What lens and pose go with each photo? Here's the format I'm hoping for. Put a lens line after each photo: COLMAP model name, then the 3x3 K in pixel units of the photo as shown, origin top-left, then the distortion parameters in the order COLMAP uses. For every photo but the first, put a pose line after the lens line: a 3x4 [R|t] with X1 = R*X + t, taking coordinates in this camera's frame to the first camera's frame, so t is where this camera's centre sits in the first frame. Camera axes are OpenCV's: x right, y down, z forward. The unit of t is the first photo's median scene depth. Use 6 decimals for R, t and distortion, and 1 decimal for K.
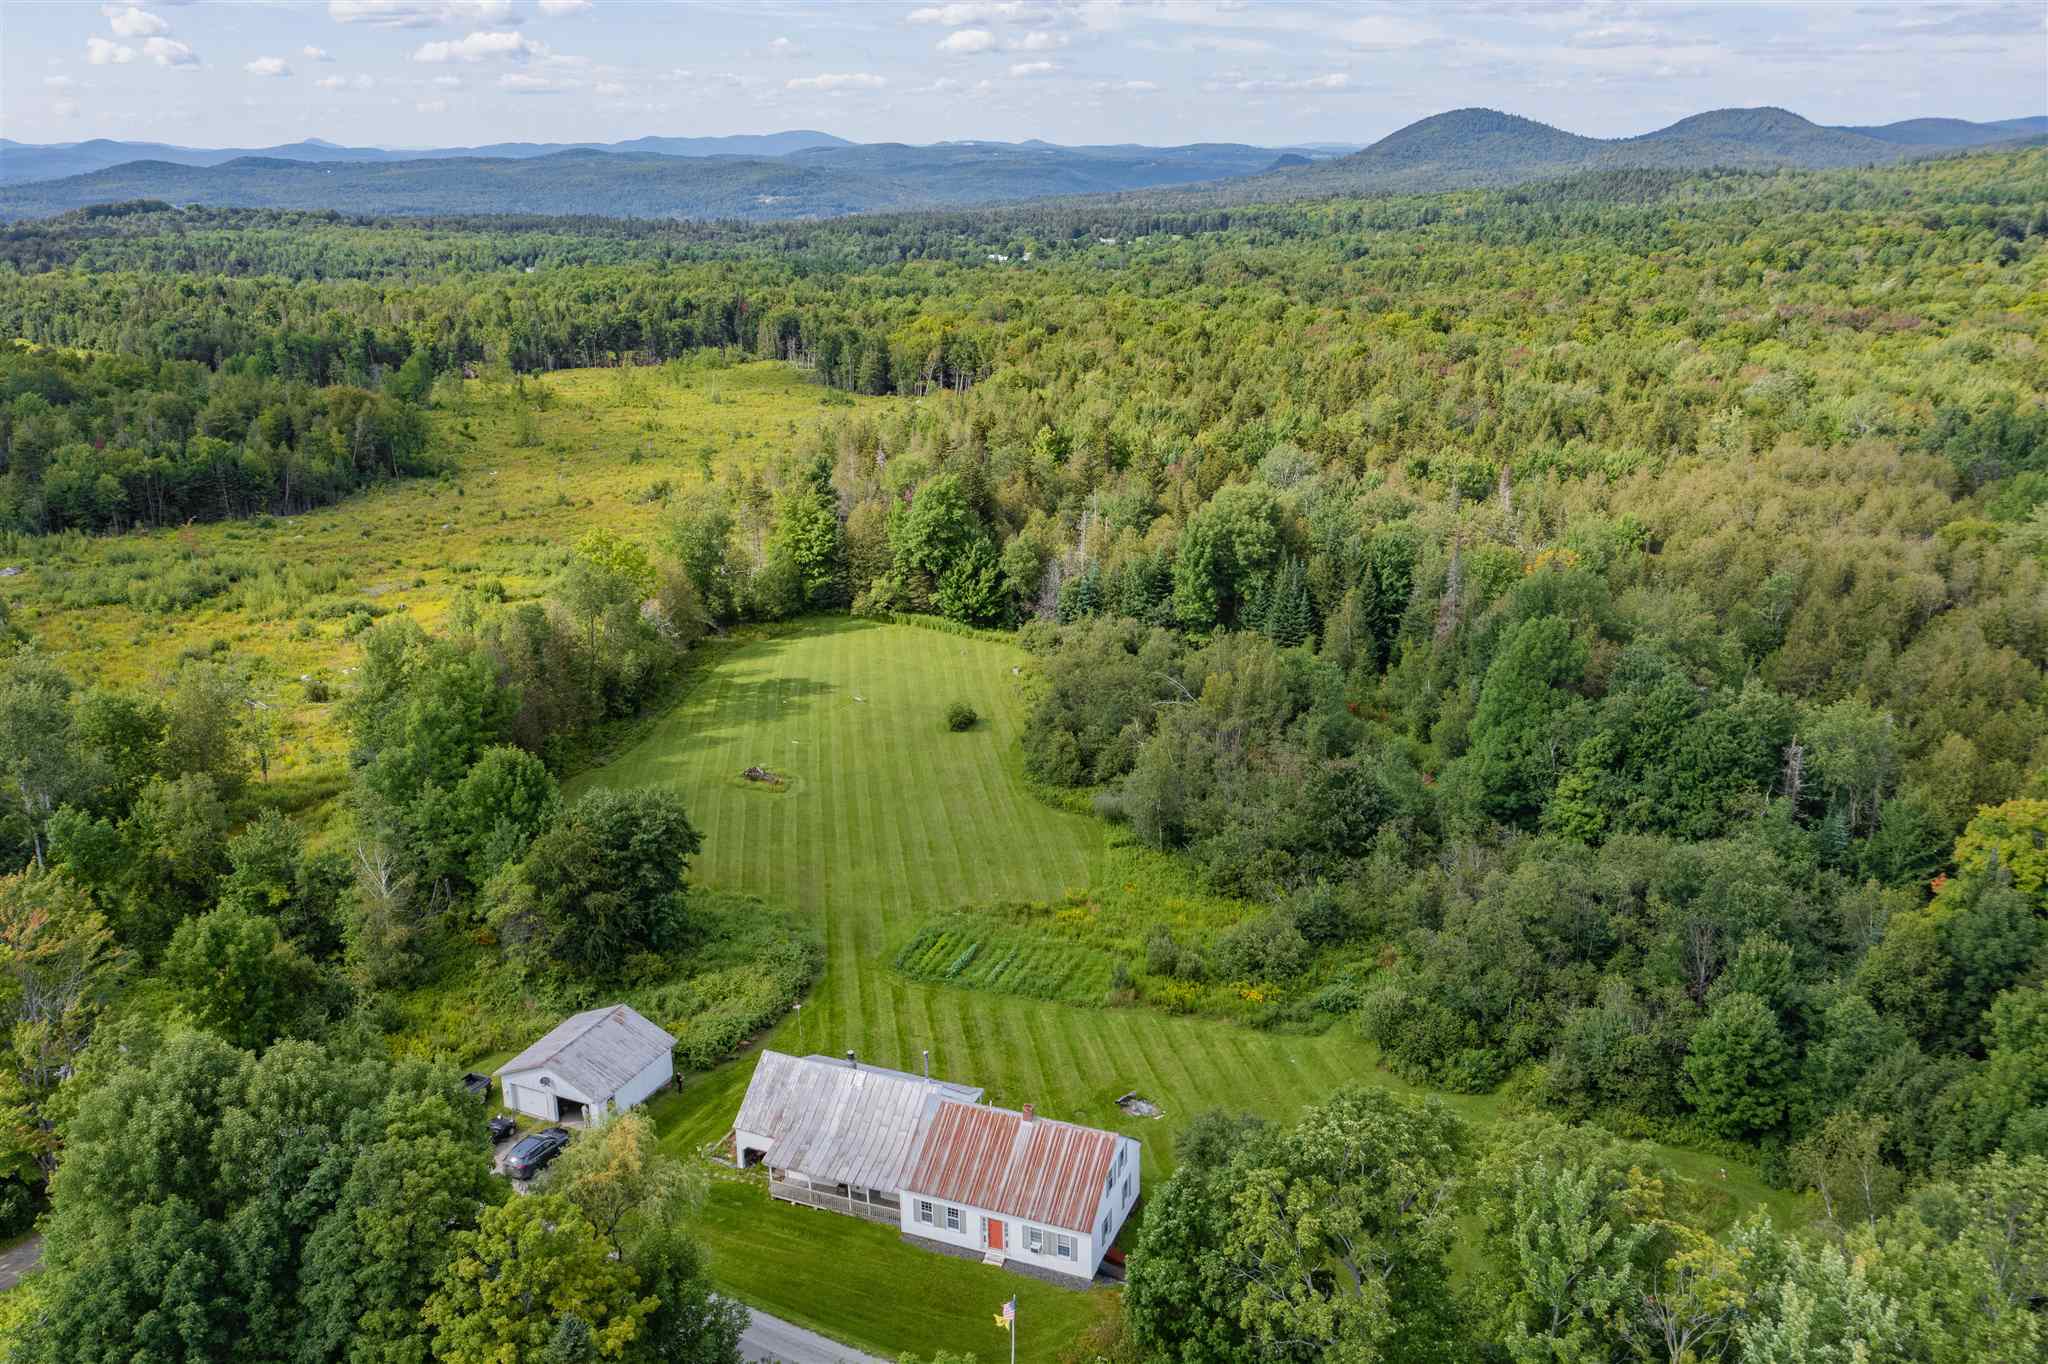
lens RADIAL K [[1619.5, 0, 1017.9], [0, 1619.5, 672.6], [0, 0, 1]] dist [-0.002554, -0.020035]
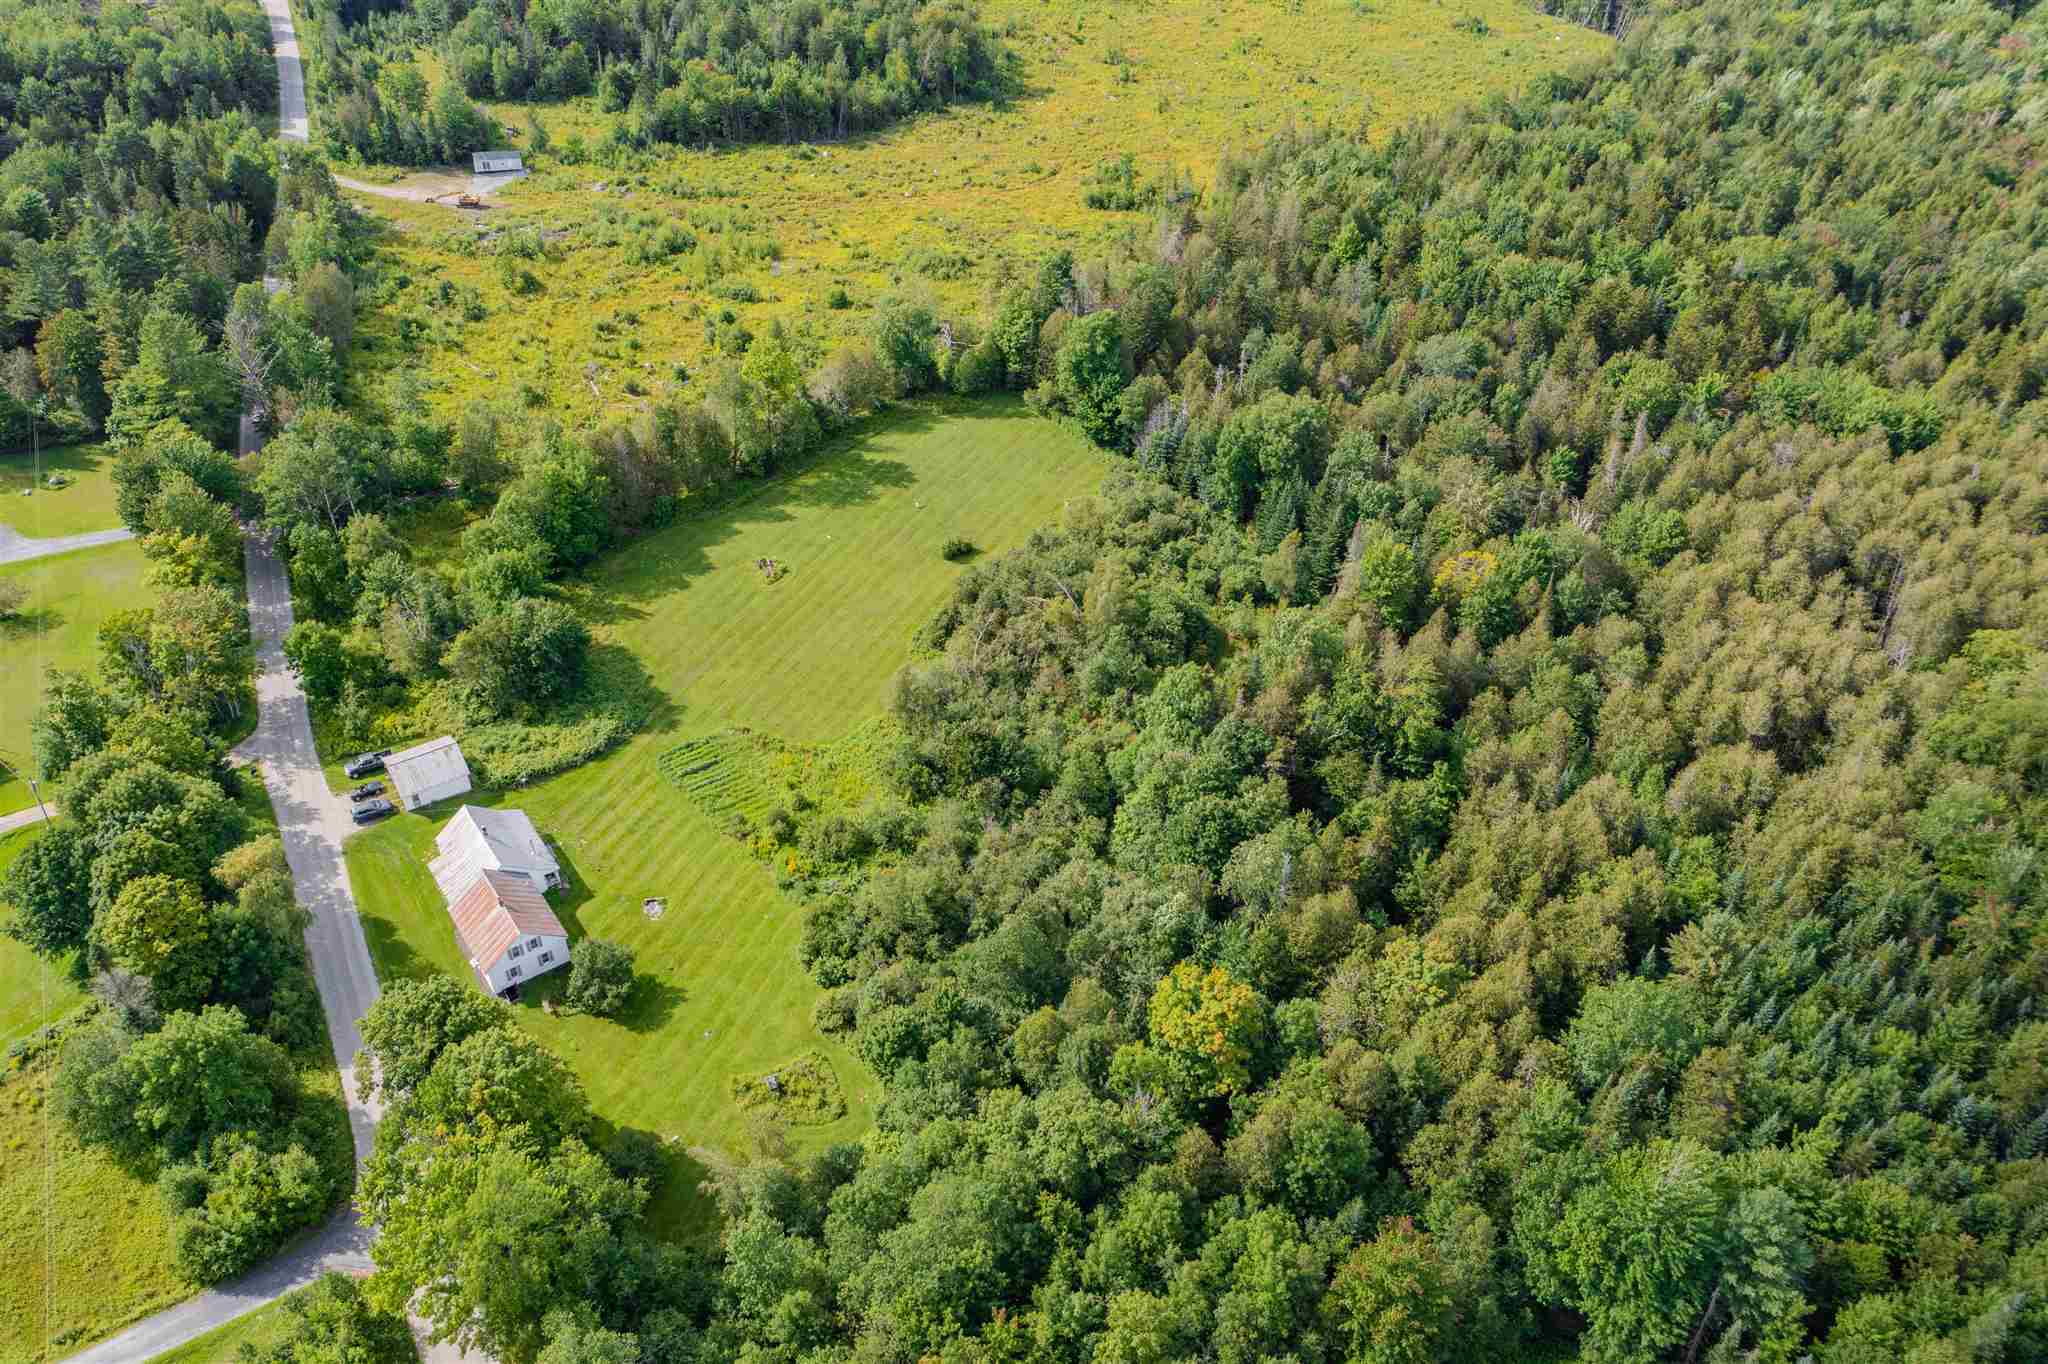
lens RADIAL K [[1619.5, 0, 1029.4], [0, 1619.5, 678.5], [0, 0, 1]] dist [-0.002554, -0.020035]
pose [[0.830016, 0.336361, -0.444898, 0.528668], [-0.162353, 0.908848, 0.384235, -0.325811], [0.533587, -0.246690, 0.808968, -0.045475]]
